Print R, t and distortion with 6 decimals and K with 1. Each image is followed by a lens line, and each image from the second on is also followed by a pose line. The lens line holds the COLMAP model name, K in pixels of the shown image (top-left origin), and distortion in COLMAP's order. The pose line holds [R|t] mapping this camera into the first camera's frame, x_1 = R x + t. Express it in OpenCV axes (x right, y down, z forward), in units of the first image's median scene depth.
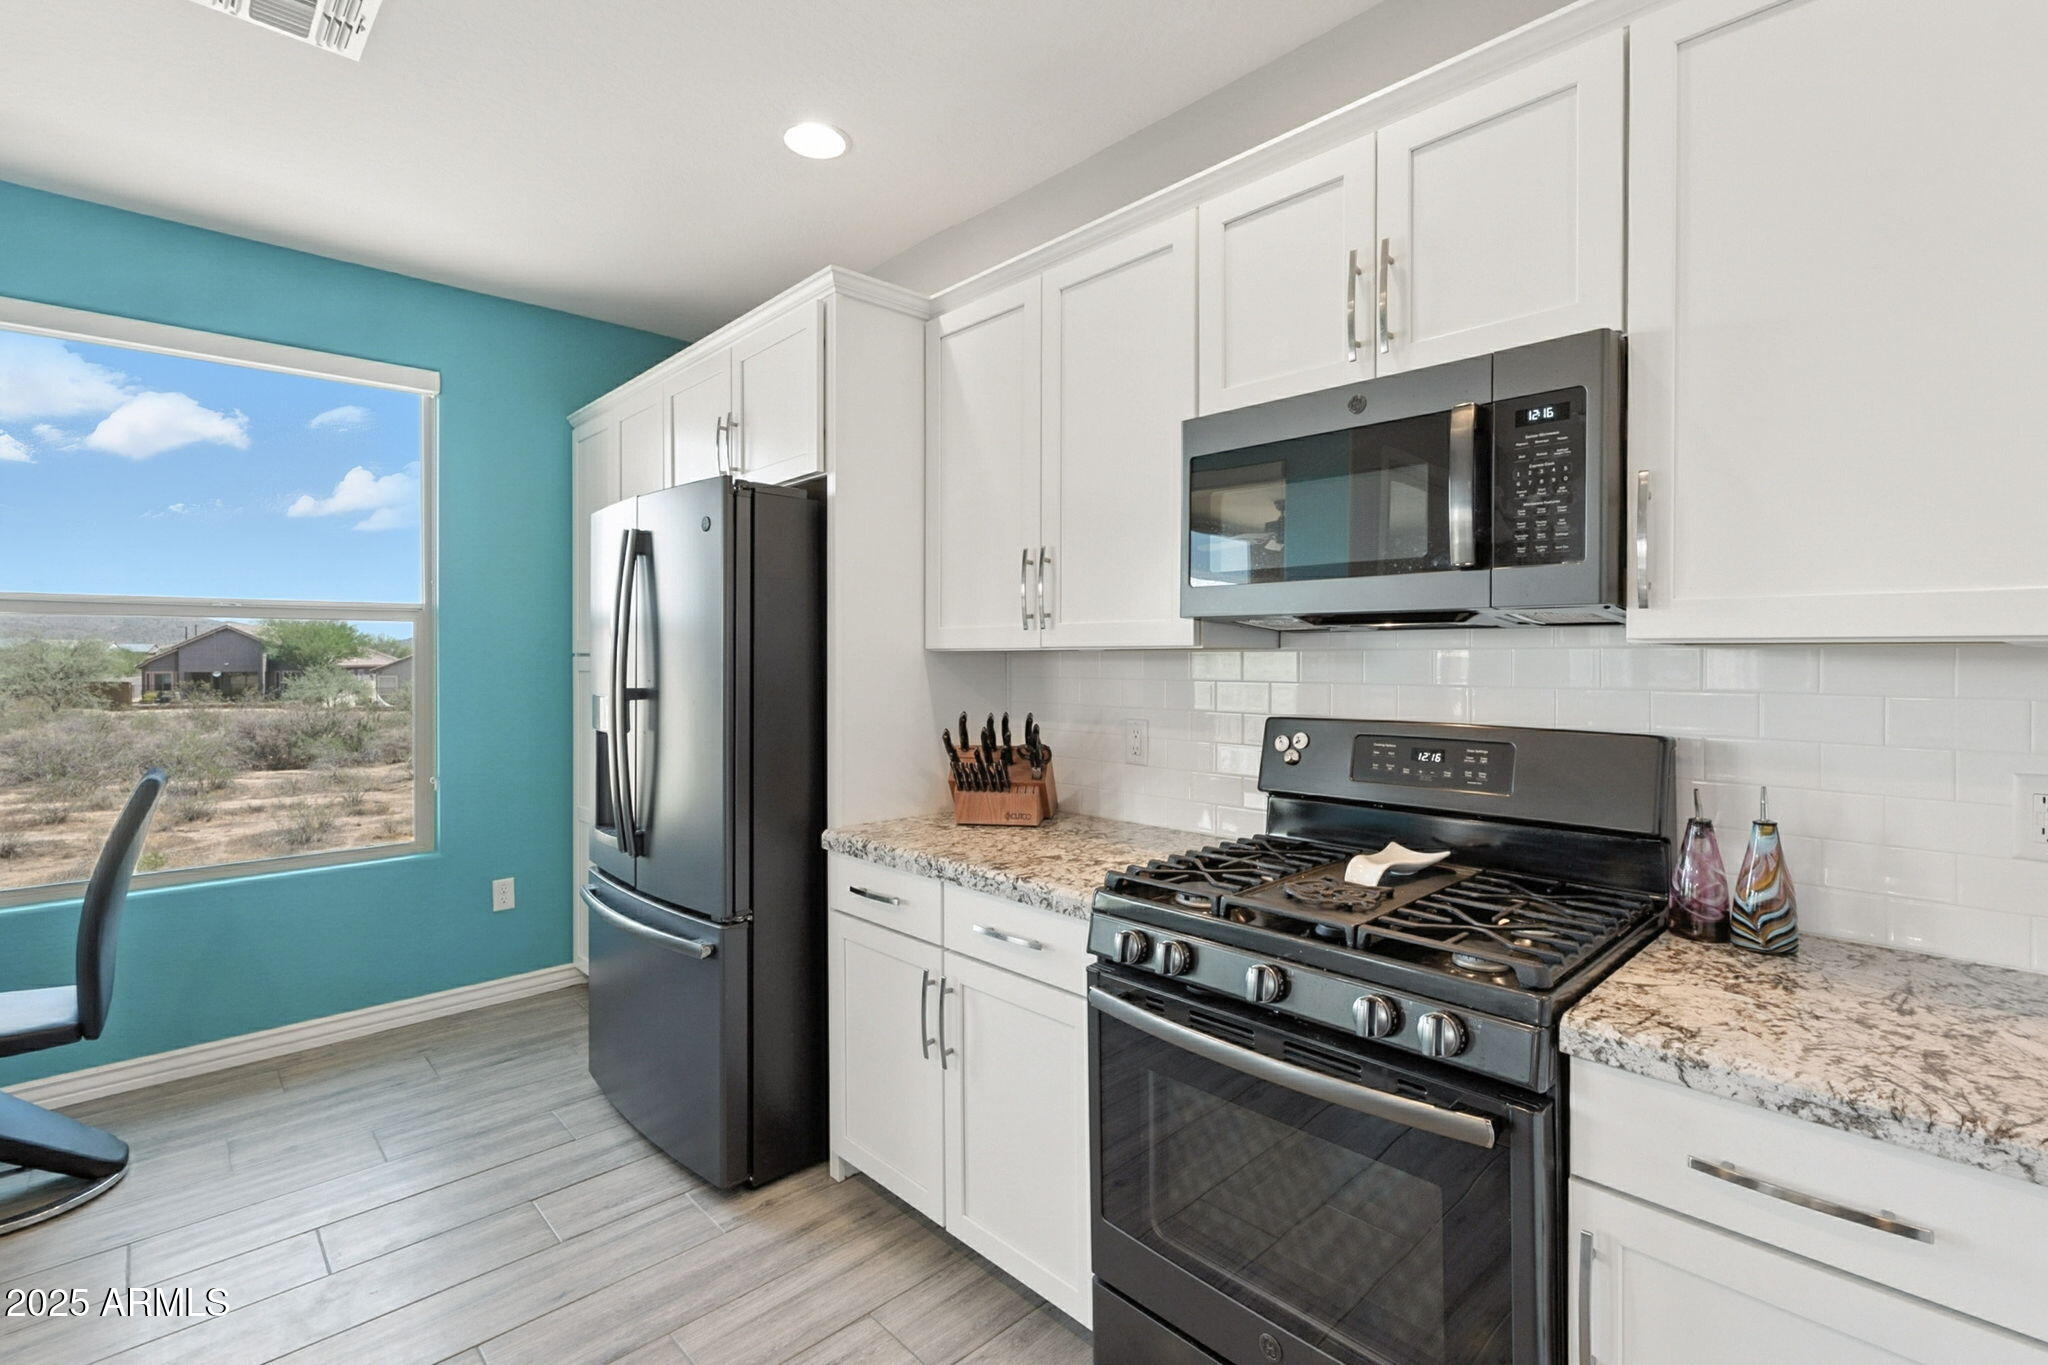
lens RADIAL K [[927.9, 0, 1038.8], [0, 927.9, 665.5], [0, 0, 1]] dist [-0.008722, -0.000969]
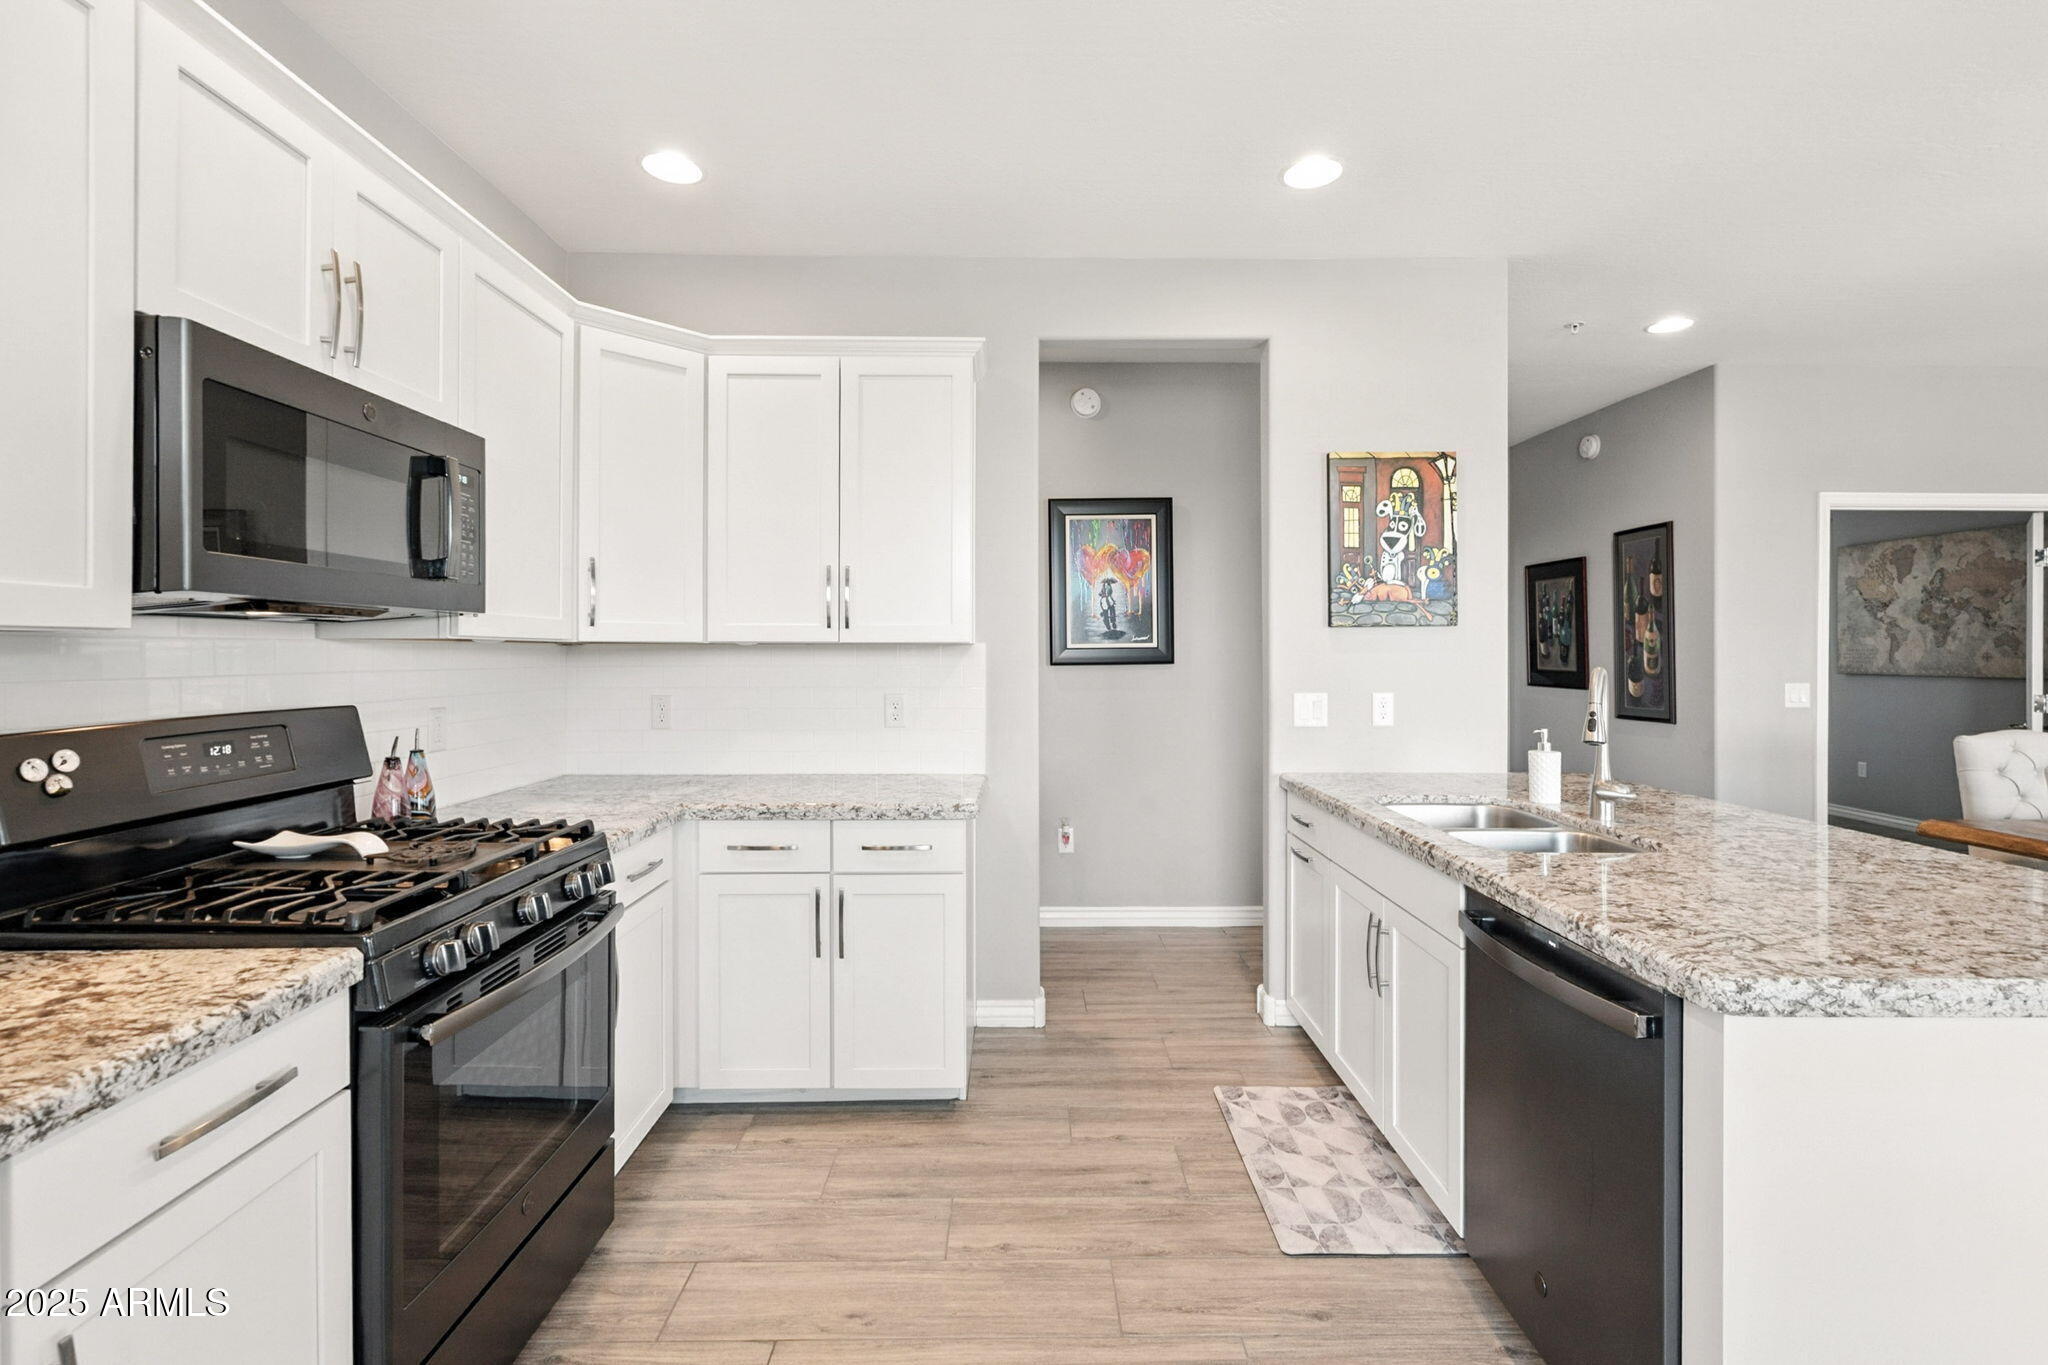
lens RADIAL K [[918.9, 0, 1031.3], [0, 918.9, 651.3], [0, 0, 1]] dist [-0.000301, -0.000131]
pose [[-0.724557, 0.001792, 0.689212, -0.838900], [0.009033, 0.999935, 0.006896, -0.003113], [-0.689155, 0.011222, -0.724527, 1.097916]]
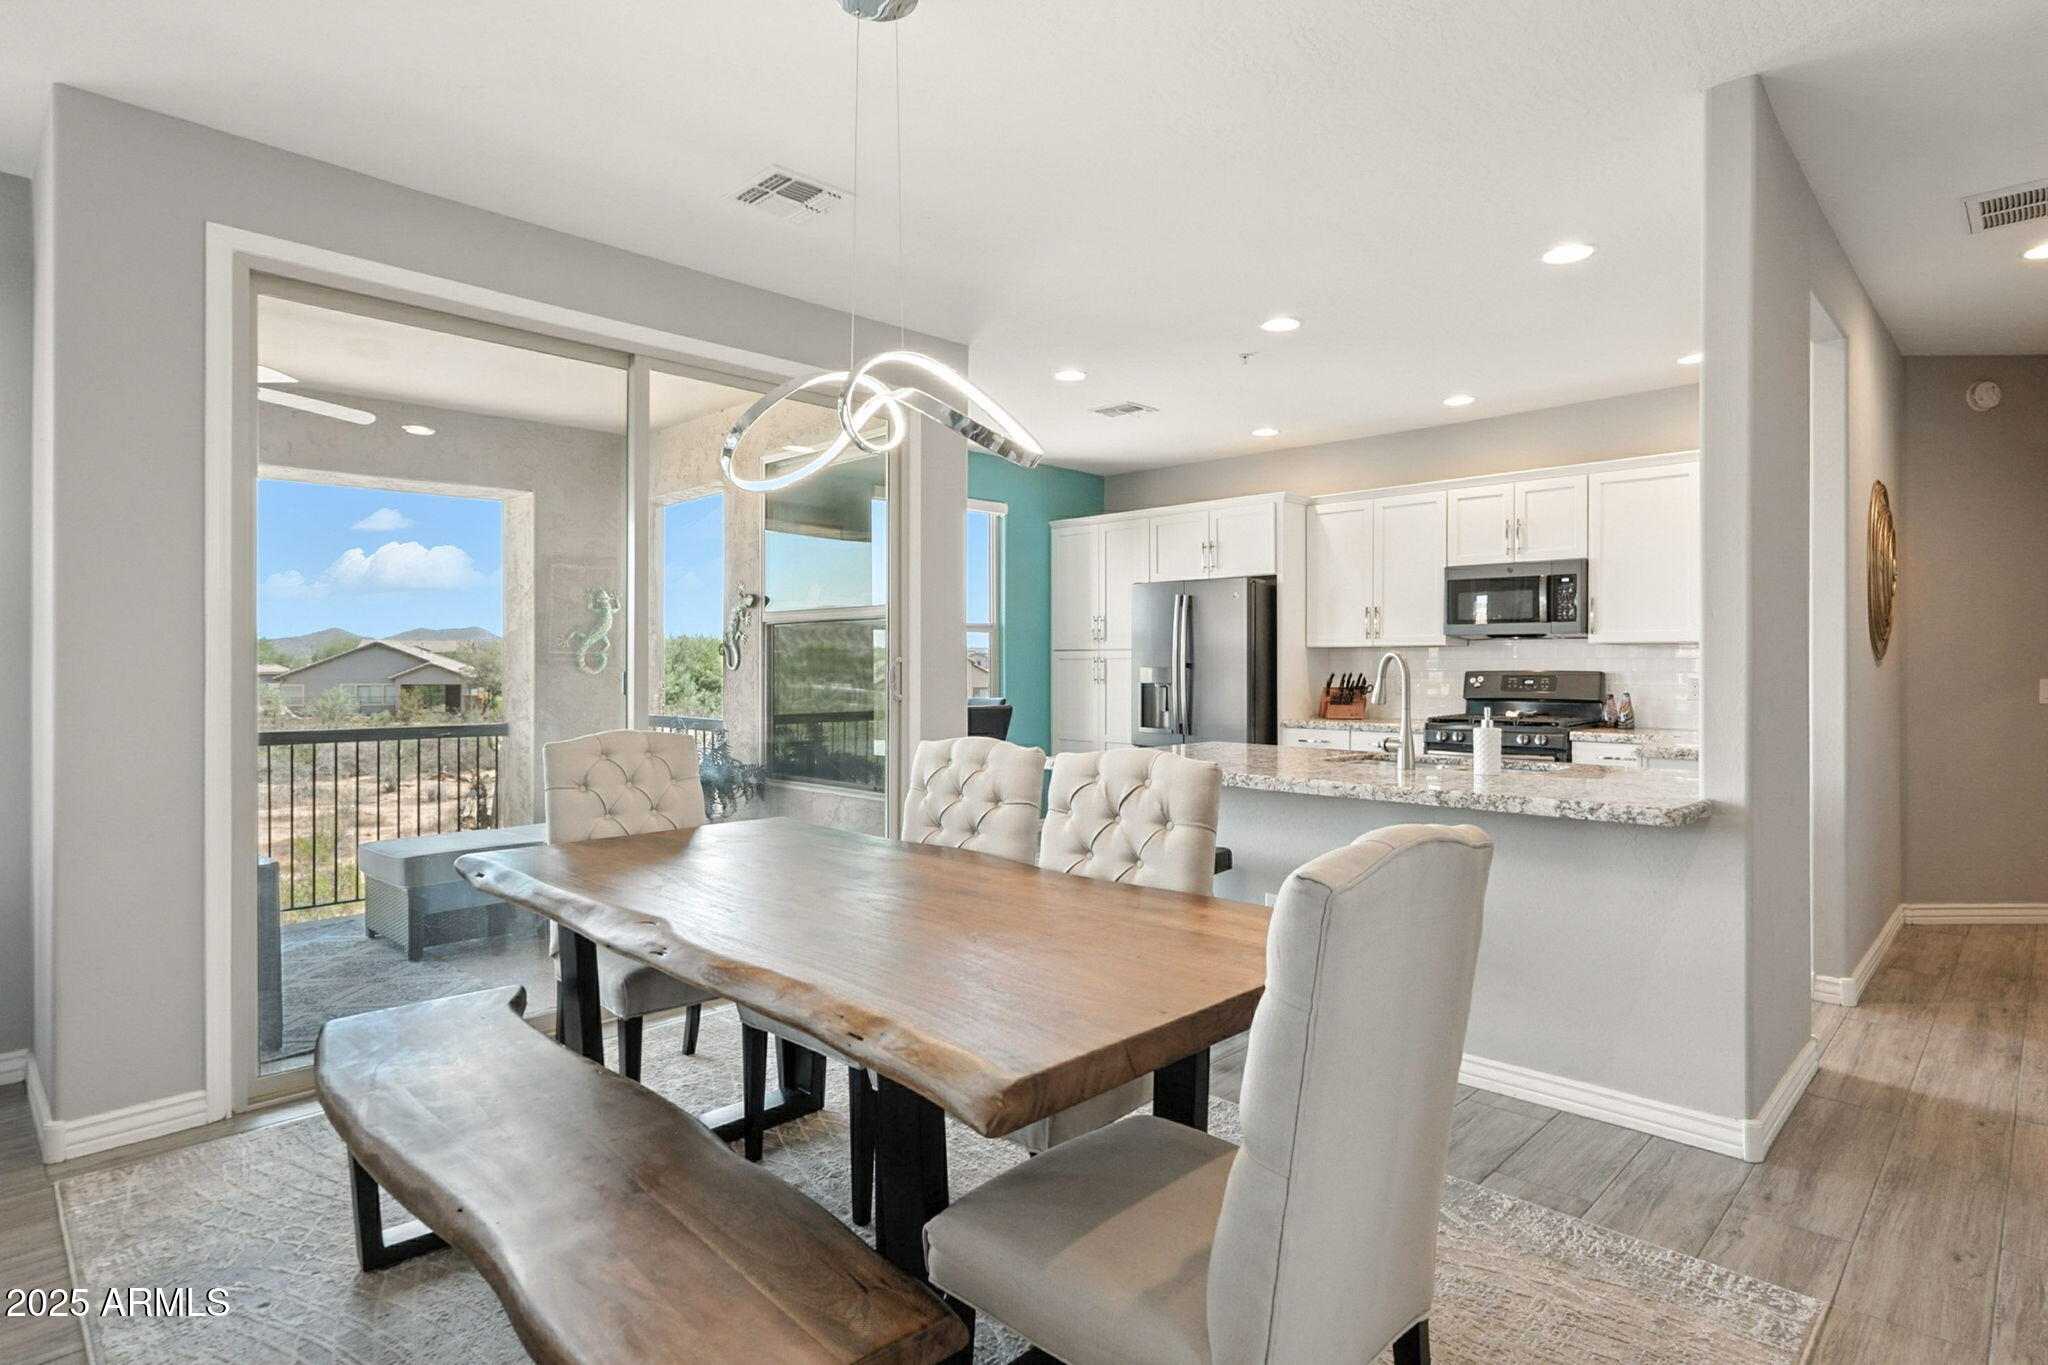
lens RADIAL K [[1070.2, 0, 1024.0], [0, 1070.2, 663.5], [0, 0, 1]] dist [-0.024121, -0.000444]
pose [[0.999551, 0.003954, 0.029693, -1.297836], [-0.003582, 0.999915, -0.012567, 0.087323], [-0.029741, 0.012455, 0.999480, -2.365880]]
